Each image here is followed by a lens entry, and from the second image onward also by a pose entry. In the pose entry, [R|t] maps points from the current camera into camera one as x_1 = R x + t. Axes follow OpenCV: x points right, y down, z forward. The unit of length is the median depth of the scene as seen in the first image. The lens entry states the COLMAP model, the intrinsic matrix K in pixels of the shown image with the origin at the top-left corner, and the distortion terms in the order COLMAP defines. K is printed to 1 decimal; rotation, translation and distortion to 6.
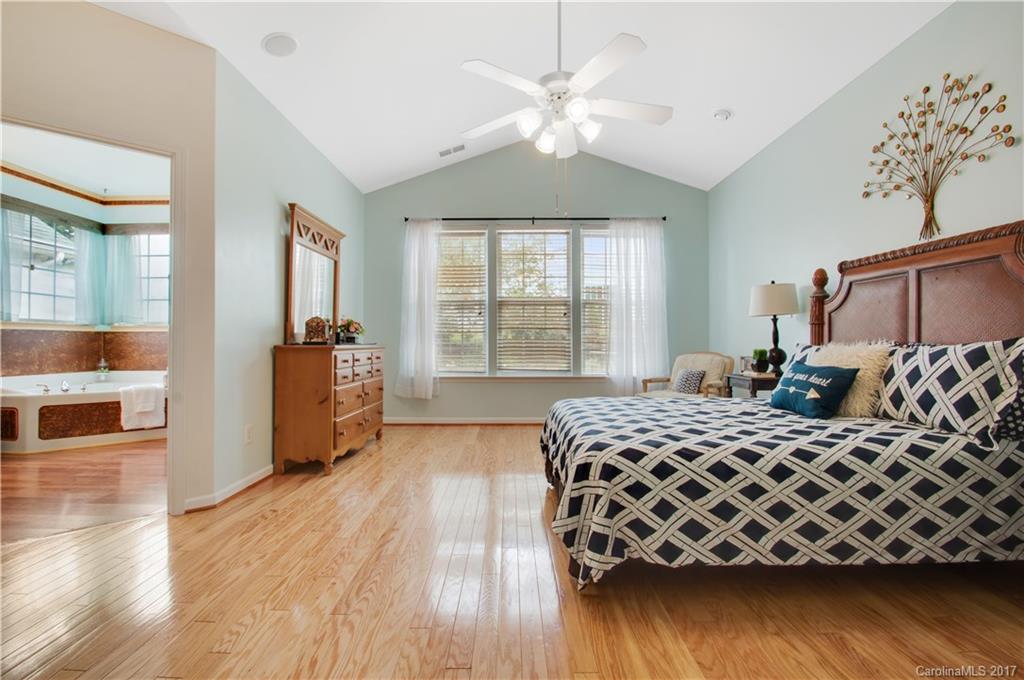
lens RADIAL K [[459.2, 0, 505.5], [0, 459.2, 339.5], [0, 0, 1]] dist [-0.001843, -0.003373]
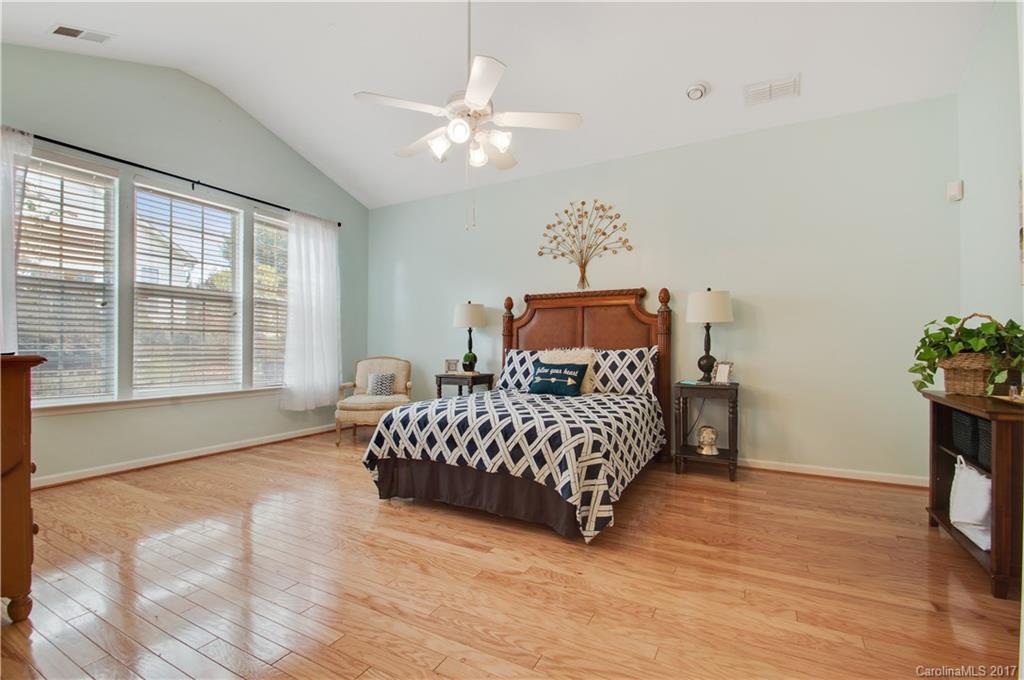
lens RADIAL K [[459.2, 0, 508.5], [0, 459.2, 346.1], [0, 0, 1]] dist [-0.001843, -0.003373]
pose [[0.472434, 0.004057, 0.881357, -0.706475], [-0.005480, 0.999984, -0.001666, 0.002445], [-0.881349, -0.004043, 0.472449, 0.393687]]
